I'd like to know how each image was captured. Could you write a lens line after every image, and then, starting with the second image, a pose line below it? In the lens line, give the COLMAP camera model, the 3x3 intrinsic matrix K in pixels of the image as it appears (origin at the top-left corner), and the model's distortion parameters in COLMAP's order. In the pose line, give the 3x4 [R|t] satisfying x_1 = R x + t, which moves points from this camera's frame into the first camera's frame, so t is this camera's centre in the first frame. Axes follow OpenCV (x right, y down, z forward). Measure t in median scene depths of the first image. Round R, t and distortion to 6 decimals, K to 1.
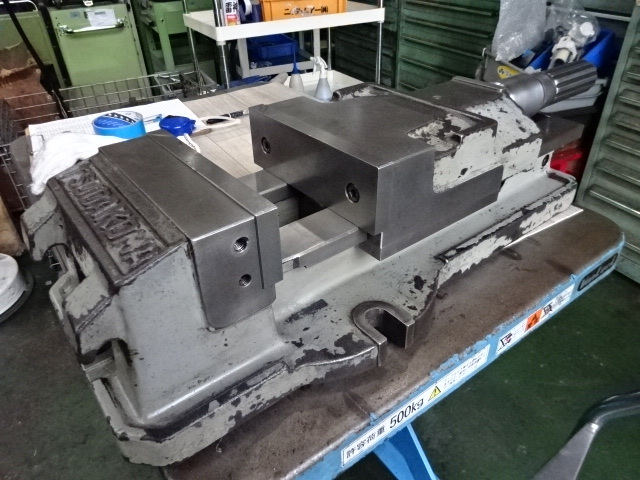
lens RADIAL K [[475.2, 0, 320.0], [0, 475.2, 240.0], [0, 0, 1]] dist [-0.001109, -0.004790]
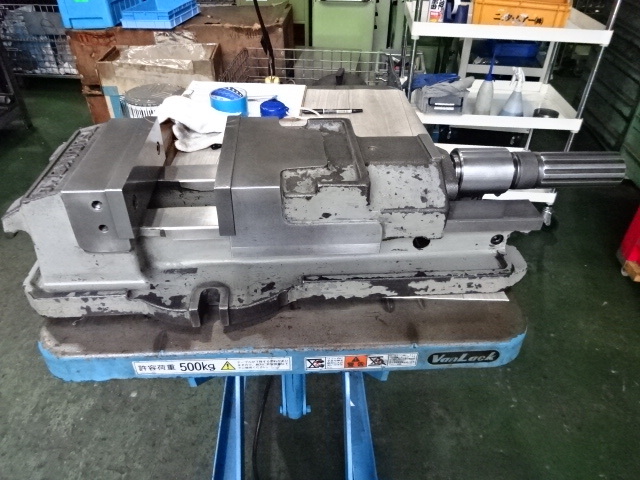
lens RADIAL K [[475.2, 0, 320.0], [0, 475.2, 240.0], [0, 0, 1]] dist [-0.001109, -0.004790]
pose [[0.836202, 0.360795, -0.413029, 0.612104], [-0.339139, 0.932047, 0.127568, -0.178163], [0.430988, 0.033402, 0.901739, -0.051097]]
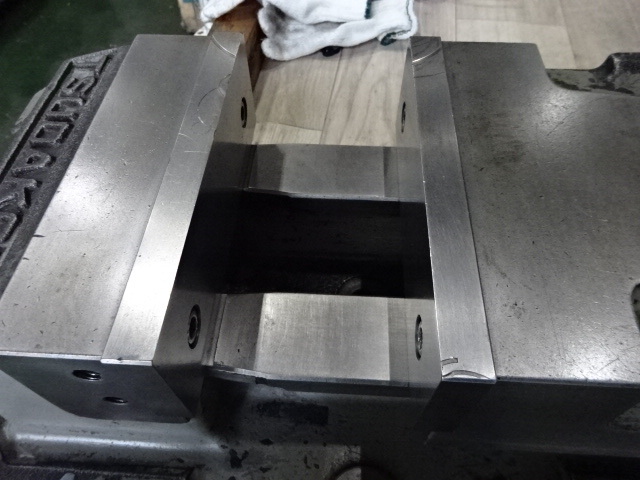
lens RADIAL K [[475.2, 0, 320.0], [0, 475.2, 240.0], [0, 0, 1]] dist [-0.001109, -0.004790]
pose [[0.752182, 0.541181, -0.375960, 0.088498], [-0.372627, 0.819882, 0.434675, -0.239557], [0.543481, -0.186862, 0.818359, 0.386201]]
